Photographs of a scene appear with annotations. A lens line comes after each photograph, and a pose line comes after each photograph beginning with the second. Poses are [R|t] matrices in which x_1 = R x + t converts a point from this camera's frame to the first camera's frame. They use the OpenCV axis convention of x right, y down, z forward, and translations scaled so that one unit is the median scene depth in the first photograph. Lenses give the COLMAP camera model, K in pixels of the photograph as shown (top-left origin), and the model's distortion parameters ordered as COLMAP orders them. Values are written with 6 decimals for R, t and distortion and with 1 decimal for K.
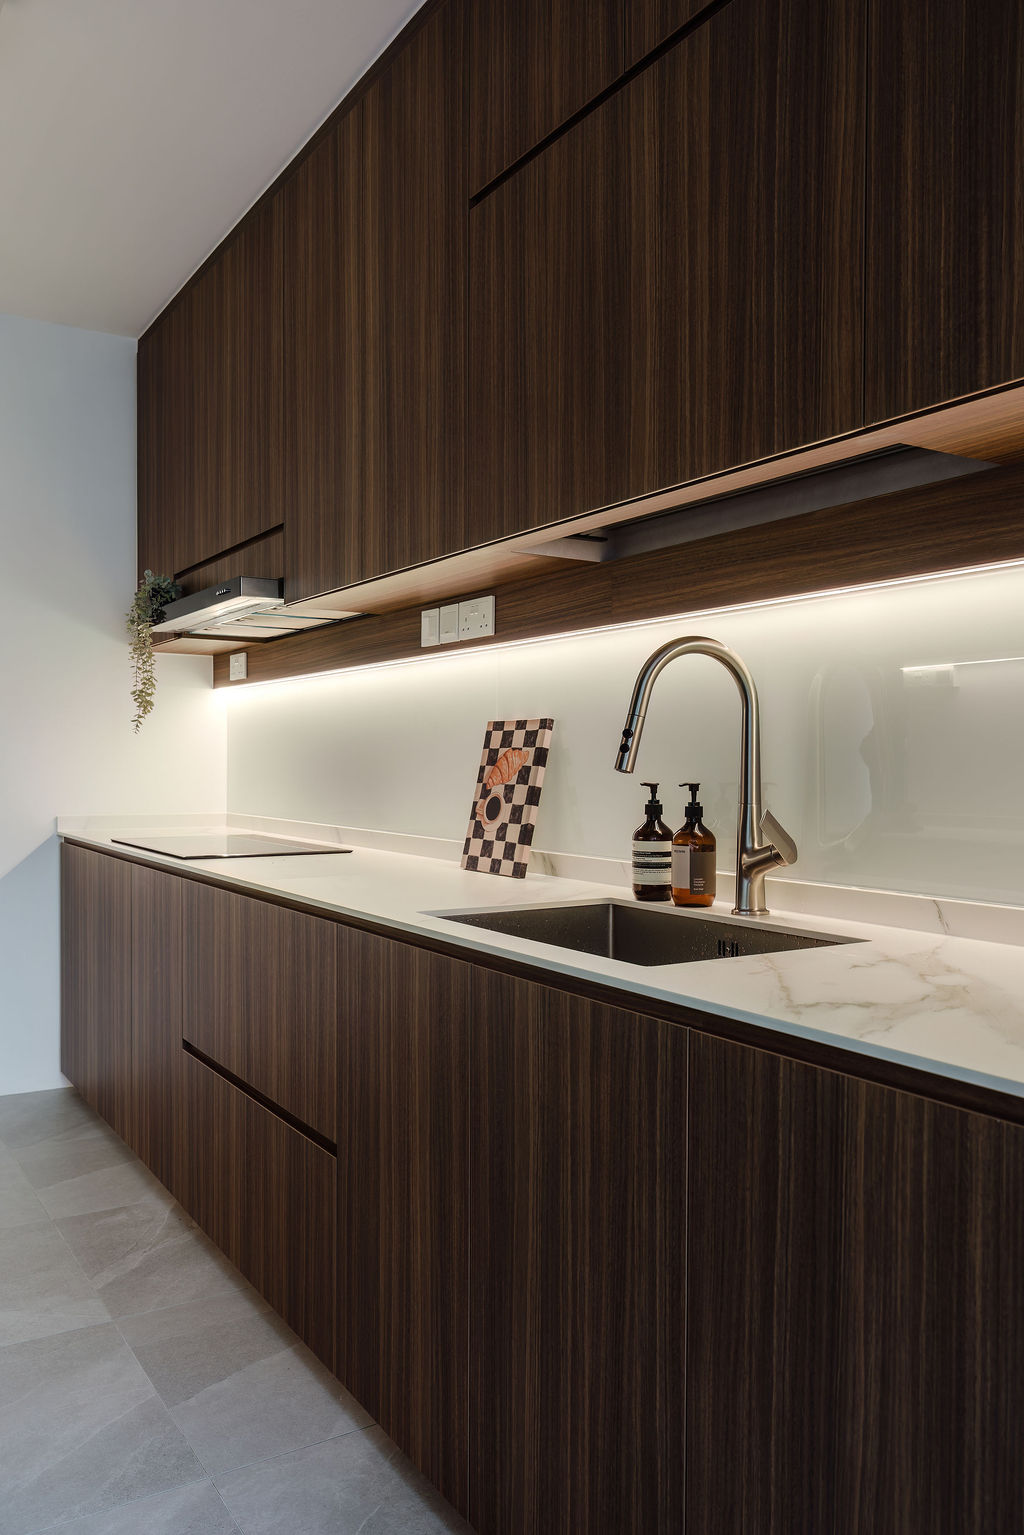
lens RADIAL K [[1208.8, 0, 506.1], [0, 1208.8, 776.6], [0, 0, 1]] dist [0.042589, -0.001282]
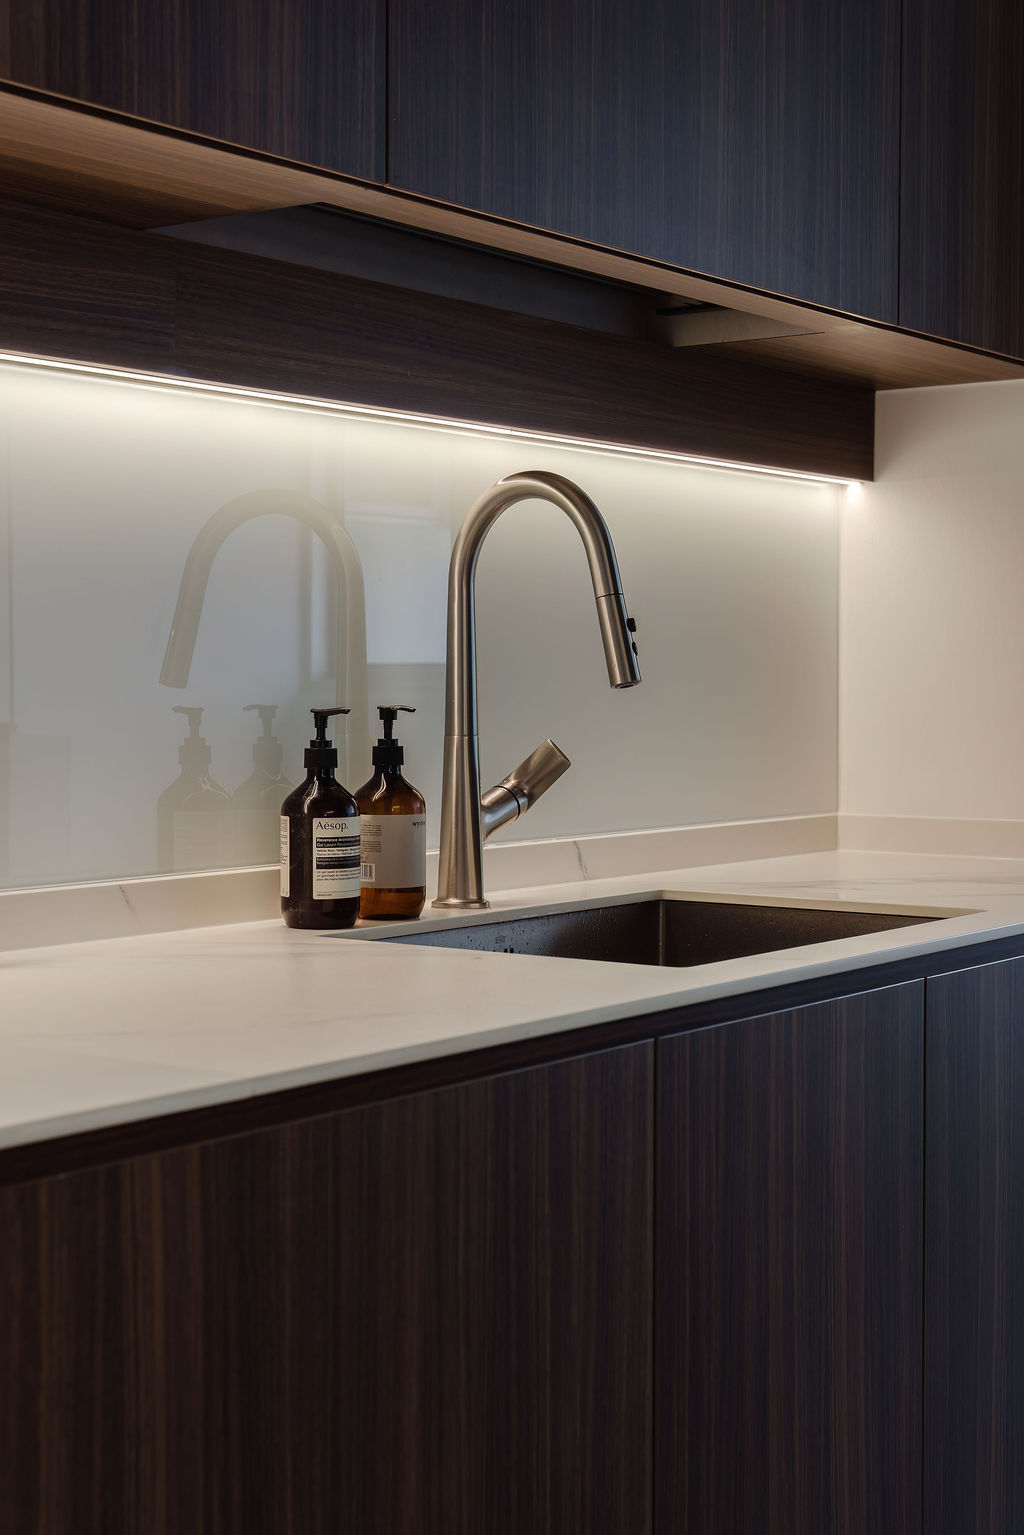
lens RADIAL K [[2333.5, 0, 522.1], [0, 2333.5, 735.6], [0, 0, 1]] dist [0.008343, 0.000000]
pose [[-0.399949, -0.017201, 0.916376, -0.700089], [0.015128, 0.999564, 0.025365, -0.006059], [-0.916413, 0.024008, -0.399514, 1.092521]]
